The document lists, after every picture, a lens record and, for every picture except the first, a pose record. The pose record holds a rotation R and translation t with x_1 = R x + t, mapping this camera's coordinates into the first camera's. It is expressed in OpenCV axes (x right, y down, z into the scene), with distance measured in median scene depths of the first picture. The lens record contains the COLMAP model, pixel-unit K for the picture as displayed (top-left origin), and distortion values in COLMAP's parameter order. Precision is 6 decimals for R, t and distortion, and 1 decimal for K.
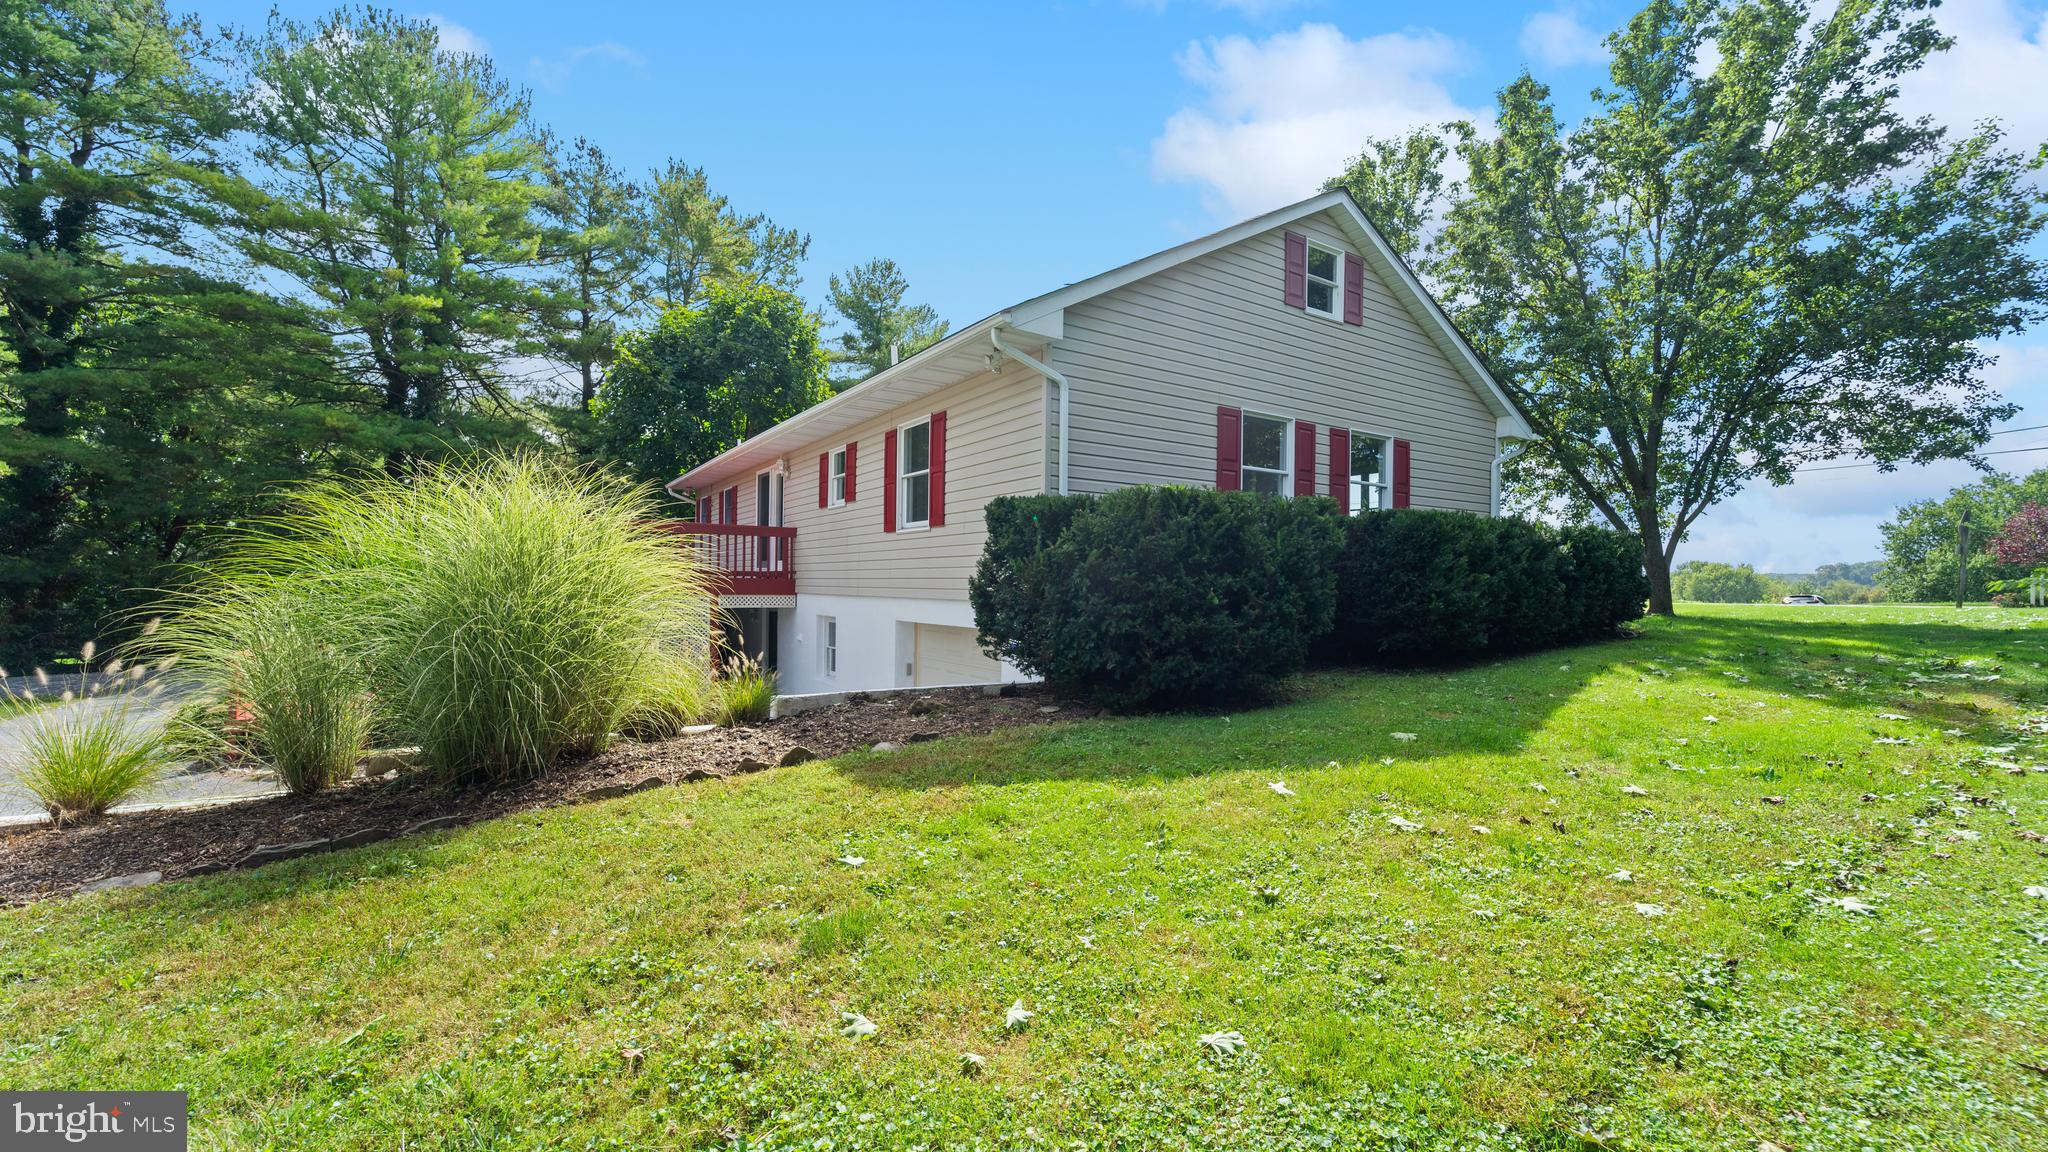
lens RADIAL K [[822.1, 0, 1023.9], [0, 822.1, 591.0], [0, 0, 1]] dist [0.001202, -0.000739]
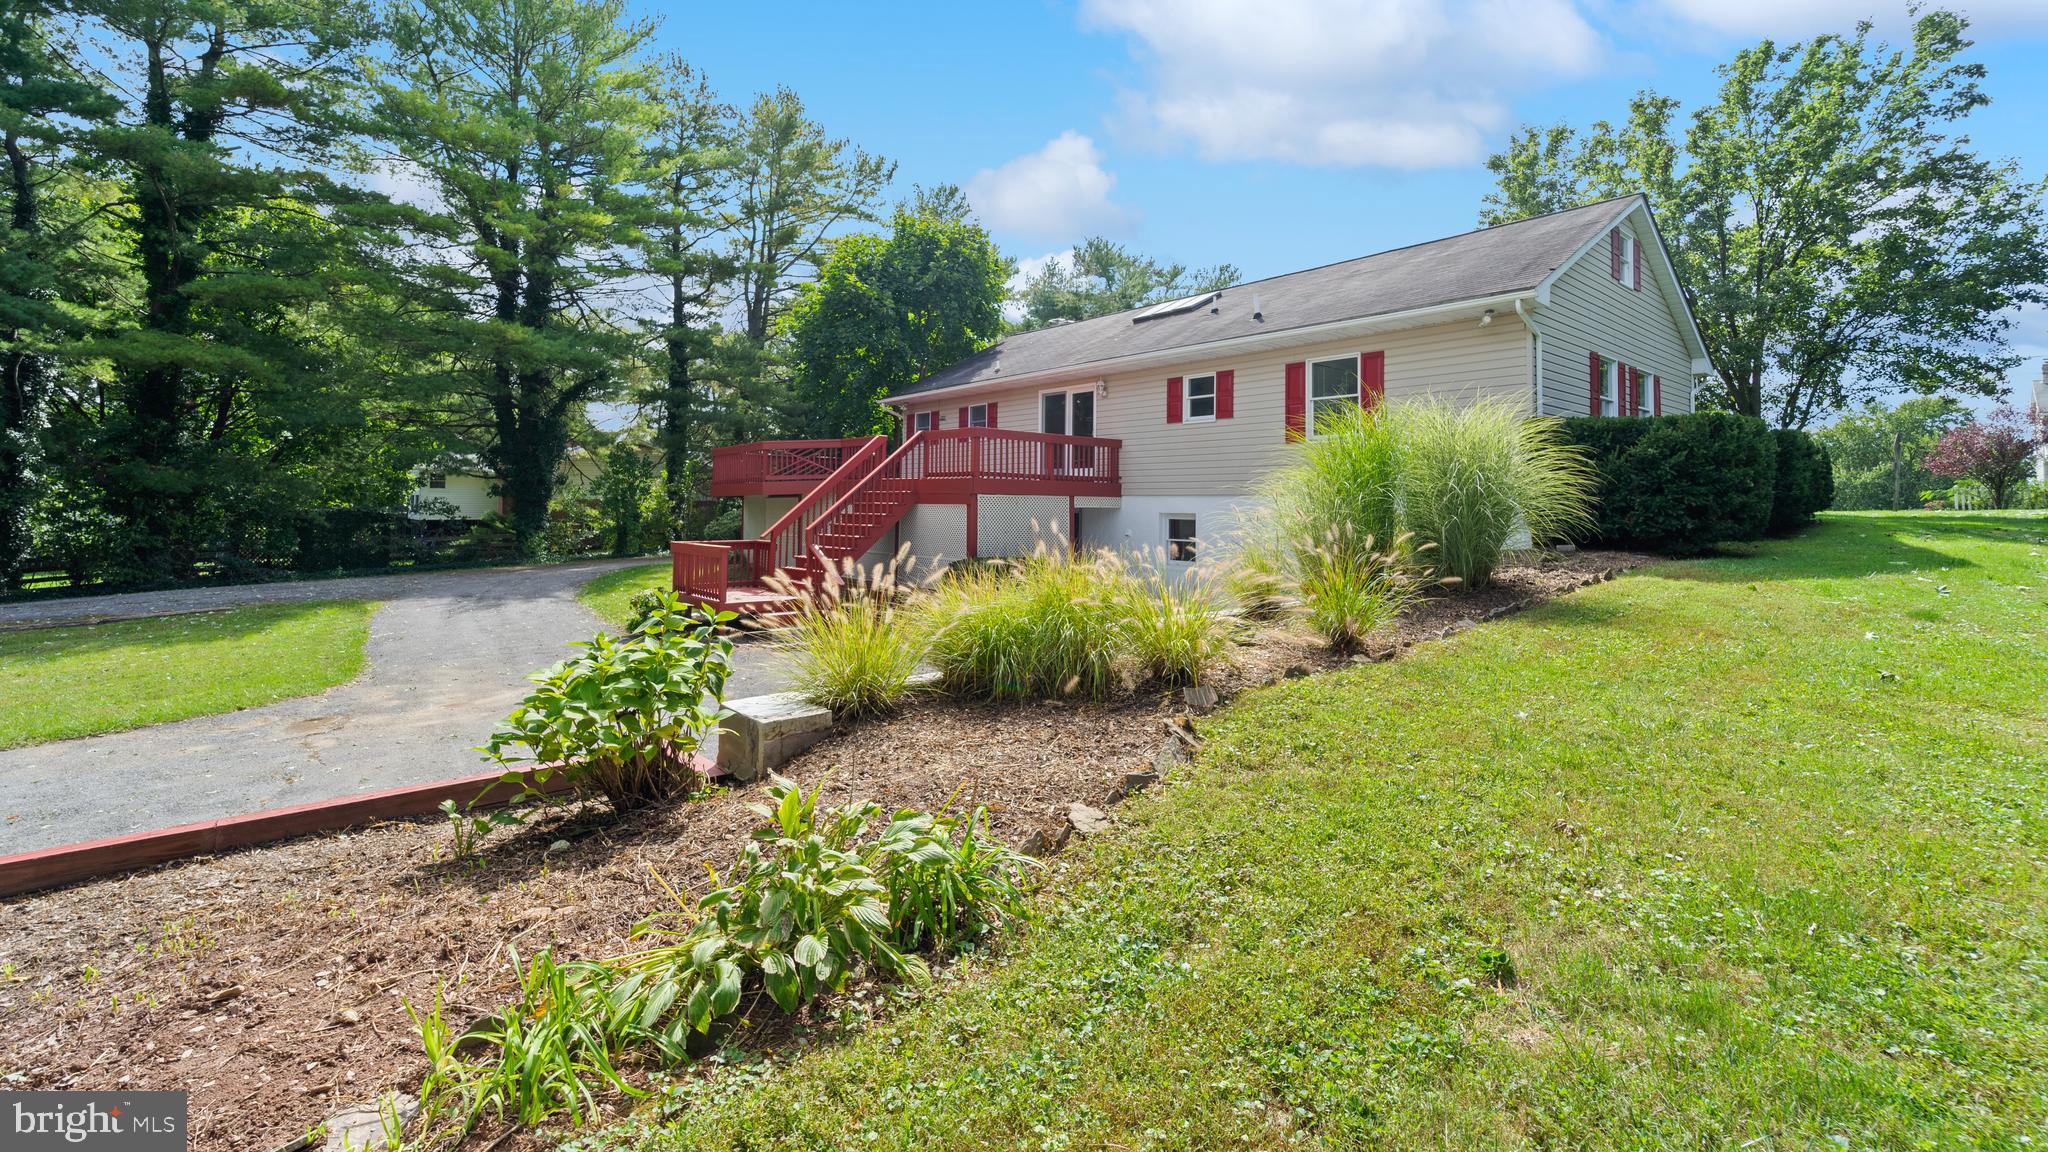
lens RADIAL K [[861.7, 0, 1024.1], [0, 861.7, 493.9], [0, 0, 1]] dist [0.001041, -0.000144]
pose [[0.992799, -0.001581, 0.119783, -0.596611], [0.004247, 0.999749, -0.022005, 0.029206], [-0.119718, 0.022355, 0.992556, -0.221708]]
